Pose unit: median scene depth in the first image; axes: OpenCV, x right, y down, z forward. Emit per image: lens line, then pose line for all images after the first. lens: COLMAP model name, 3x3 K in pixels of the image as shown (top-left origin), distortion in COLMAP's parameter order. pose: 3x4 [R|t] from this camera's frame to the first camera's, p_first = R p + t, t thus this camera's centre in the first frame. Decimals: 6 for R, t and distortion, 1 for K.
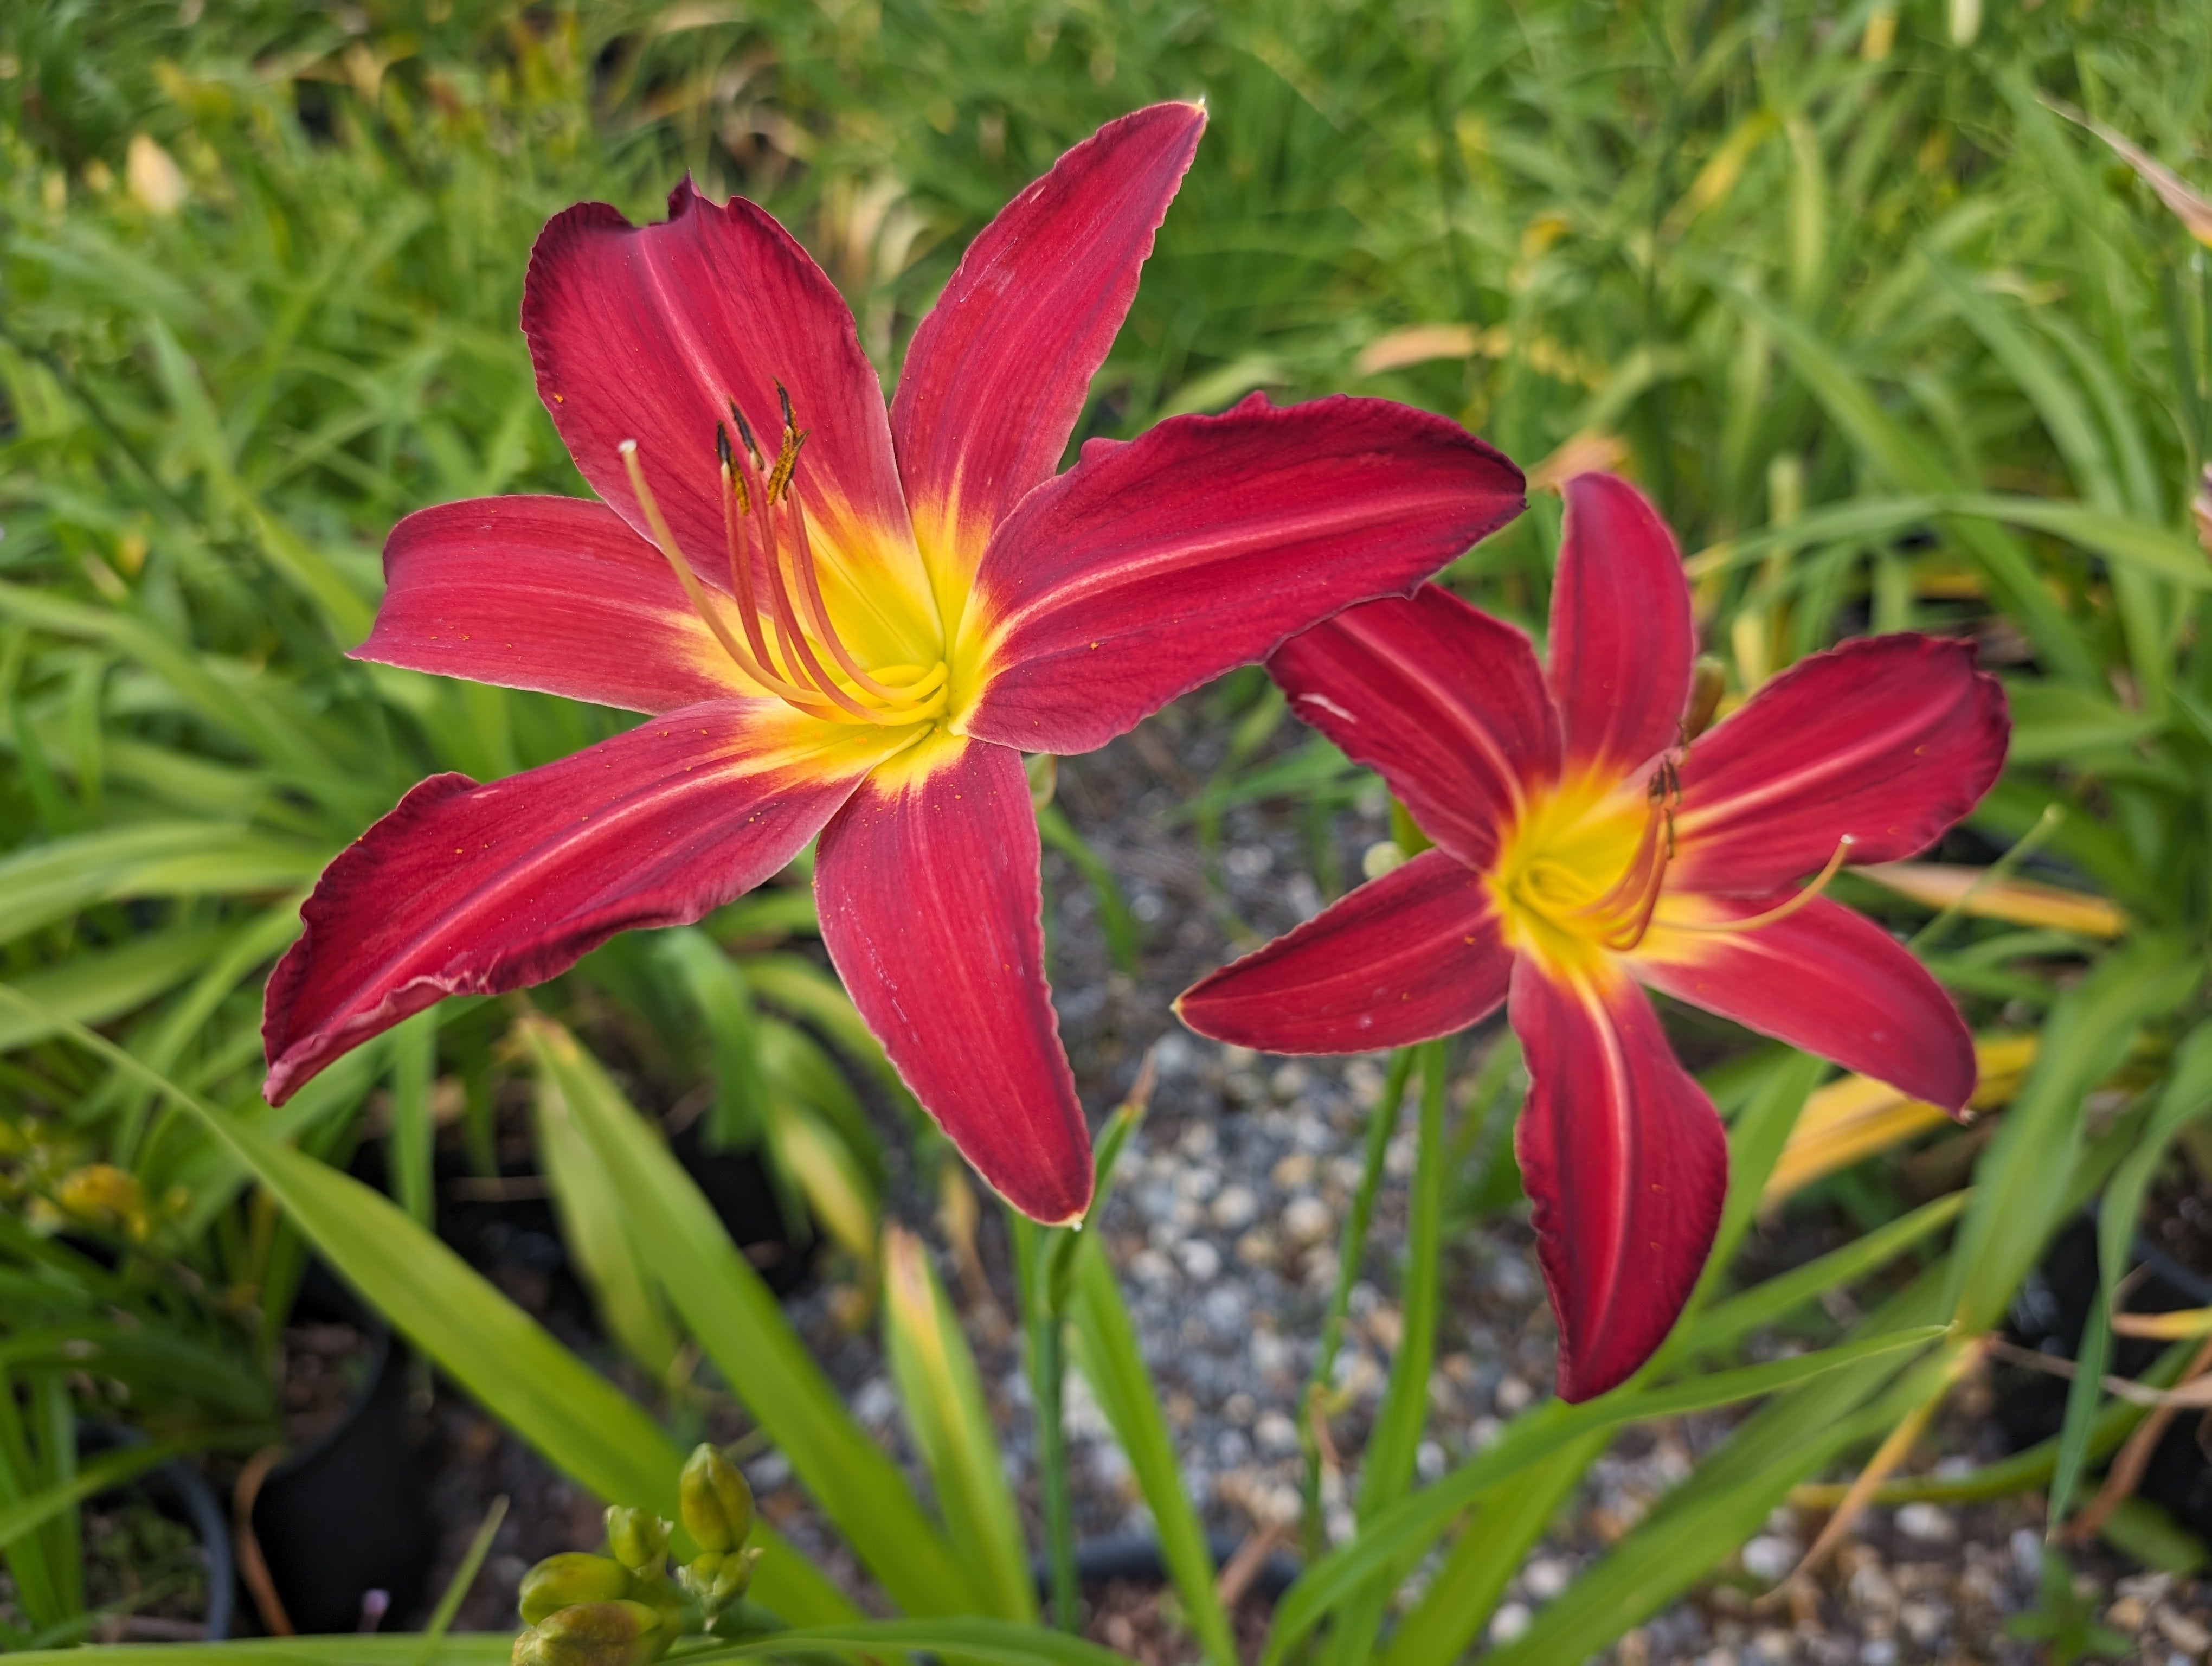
lens RADIAL K [[1751.1, 0, 1109.7], [0, 1751.1, 903.4], [0, 0, 1]] dist [-0.037551, 0.002779]
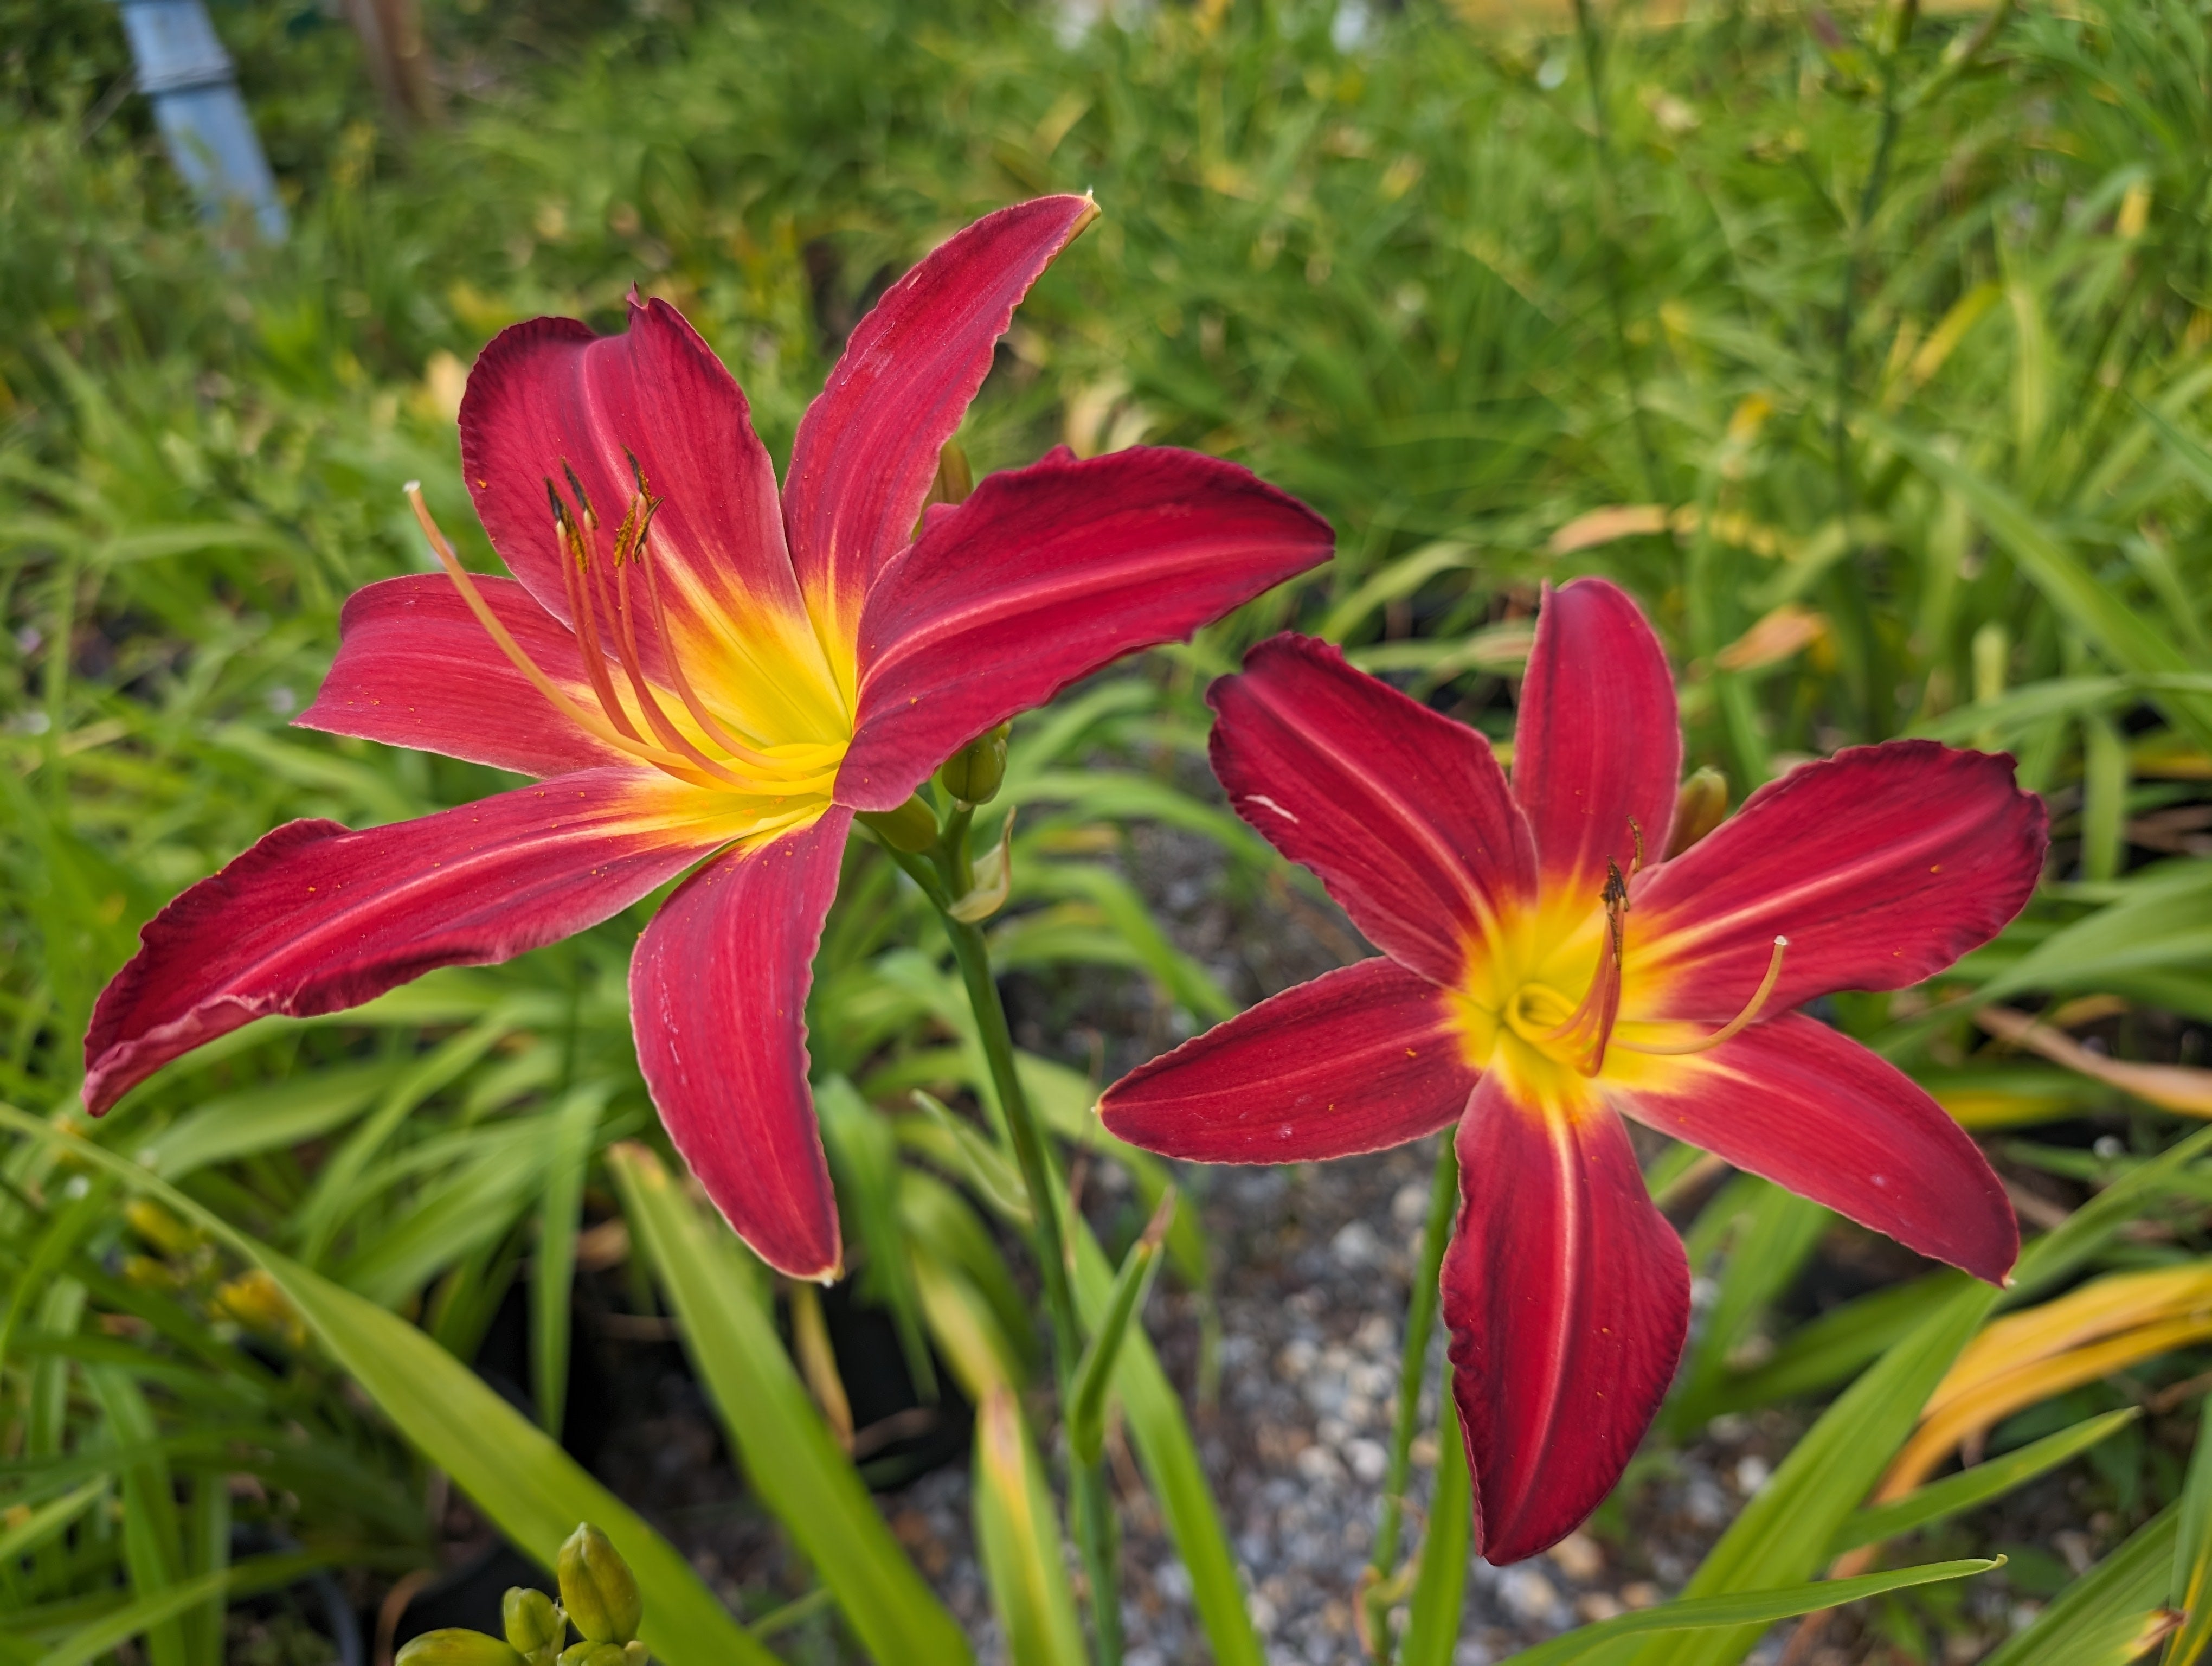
lens RADIAL K [[1751.1, 0, 1109.7], [0, 1751.1, 903.4], [0, 0, 1]] dist [-0.037551, 0.002779]
pose [[0.986067, 0.025790, -0.164339, 0.235918], [-0.044792, 0.992585, -0.112996, 0.065118], [0.160206, 0.118783, 0.979911, 0.049093]]
